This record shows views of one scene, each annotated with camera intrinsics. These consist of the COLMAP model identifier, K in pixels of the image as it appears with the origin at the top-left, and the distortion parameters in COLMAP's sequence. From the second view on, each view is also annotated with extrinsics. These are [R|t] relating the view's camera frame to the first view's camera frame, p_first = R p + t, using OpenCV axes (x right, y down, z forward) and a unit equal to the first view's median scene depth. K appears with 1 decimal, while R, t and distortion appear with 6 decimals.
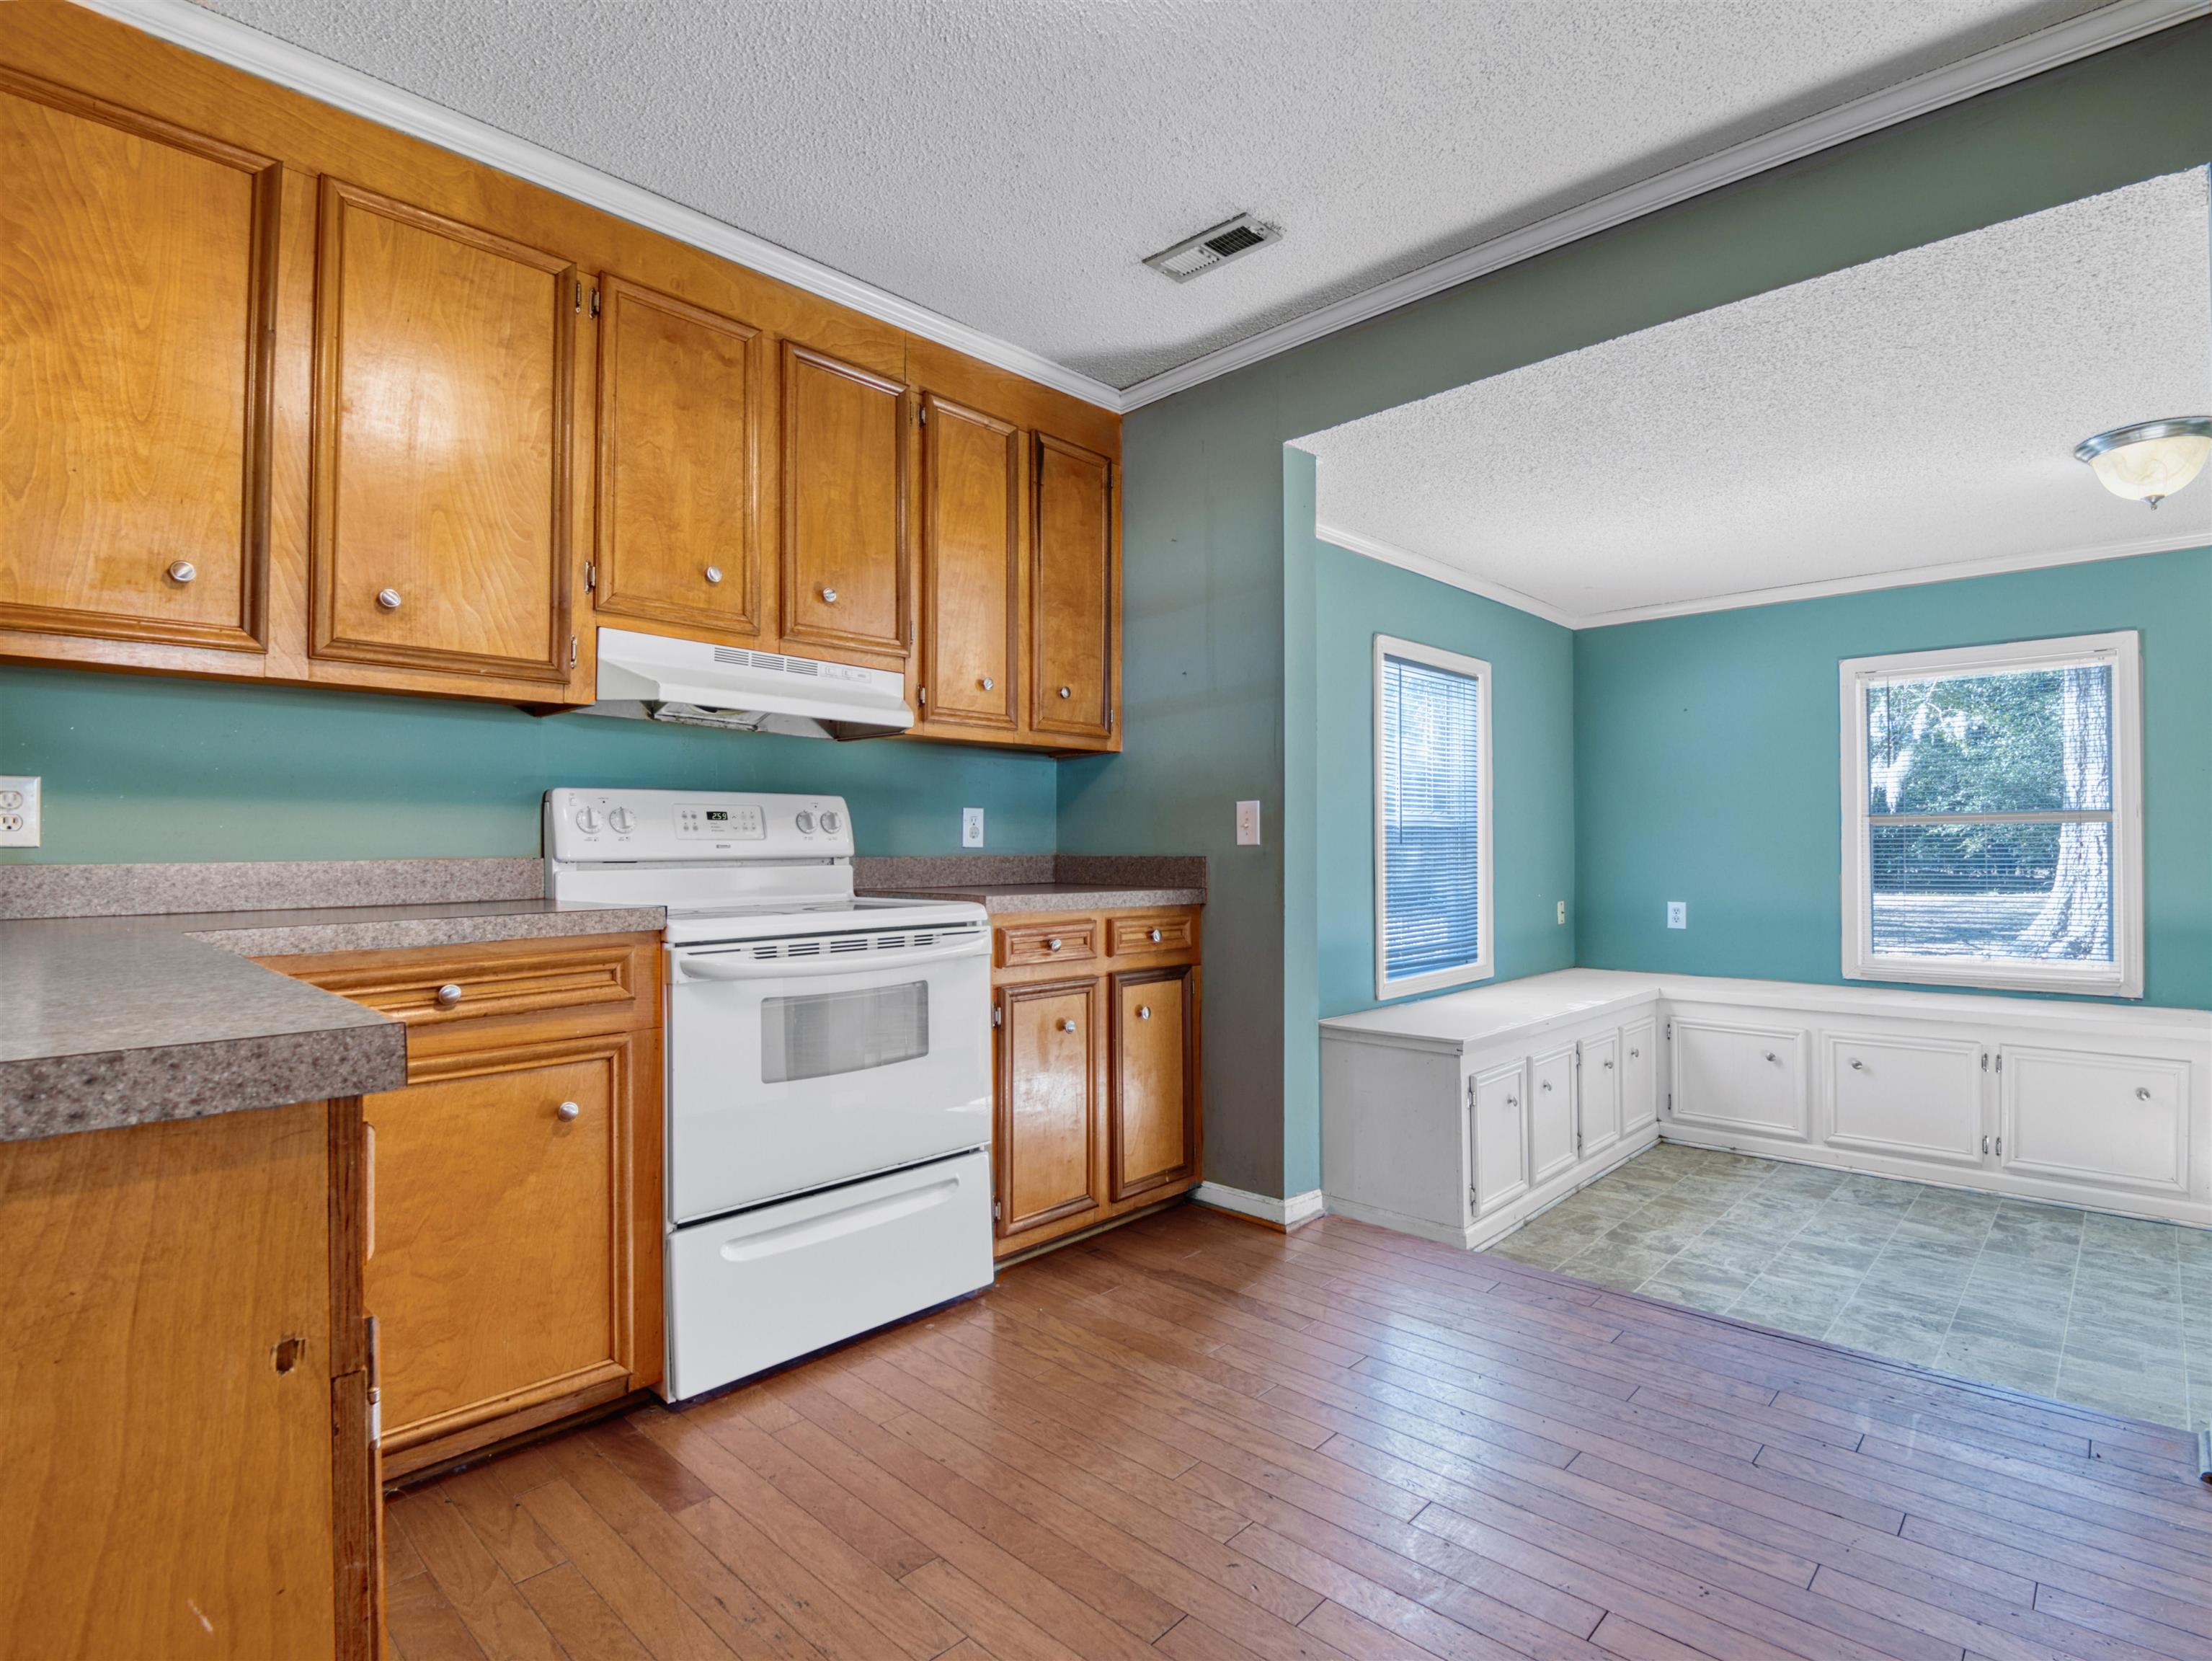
lens RADIAL K [[1090.7, 0, 1106.0], [0, 1090.7, 830.5], [0, 0, 1]] dist [-0.006798, -0.013054]
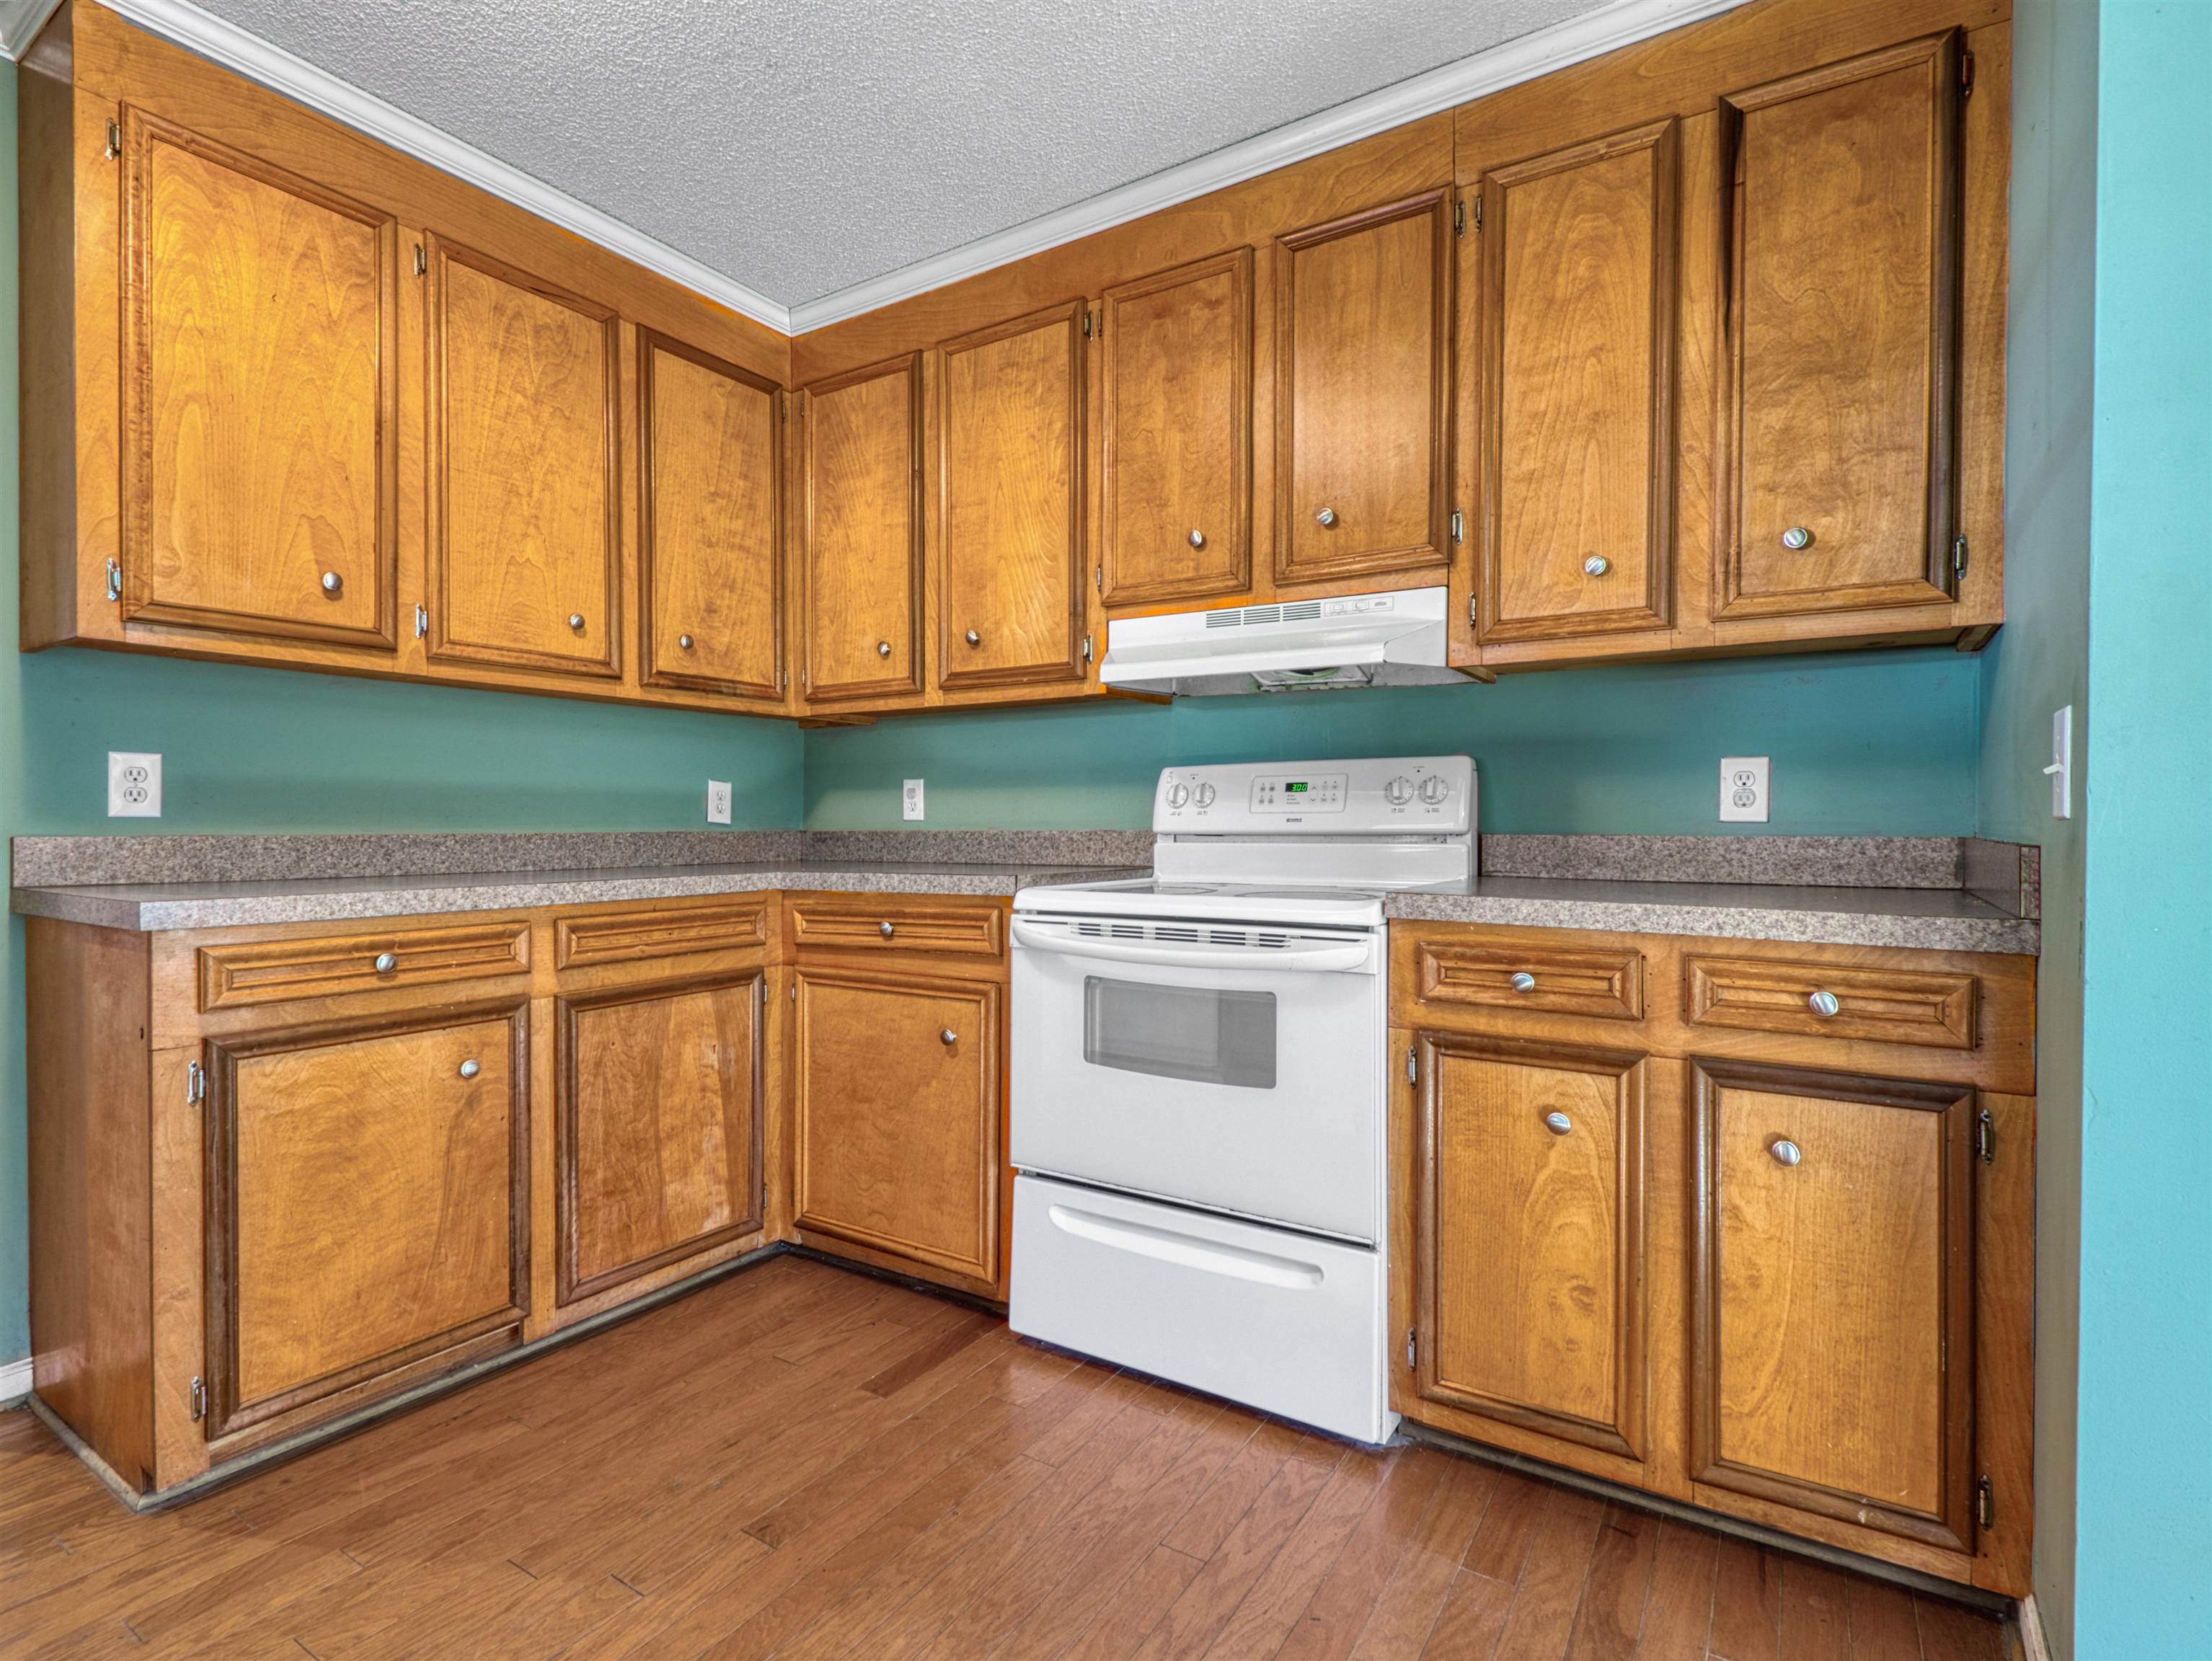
lens RADIAL K [[1070.0, 0, 1106.0], [0, 1070.0, 830.5], [0, 0, 1]] dist [0.031917, -0.032967]
pose [[0.199196, 0.010949, -0.979898, 0.566542], [0.015183, 0.999783, 0.014258, 0.008696], [0.979842, -0.017718, 0.198987, 0.739126]]
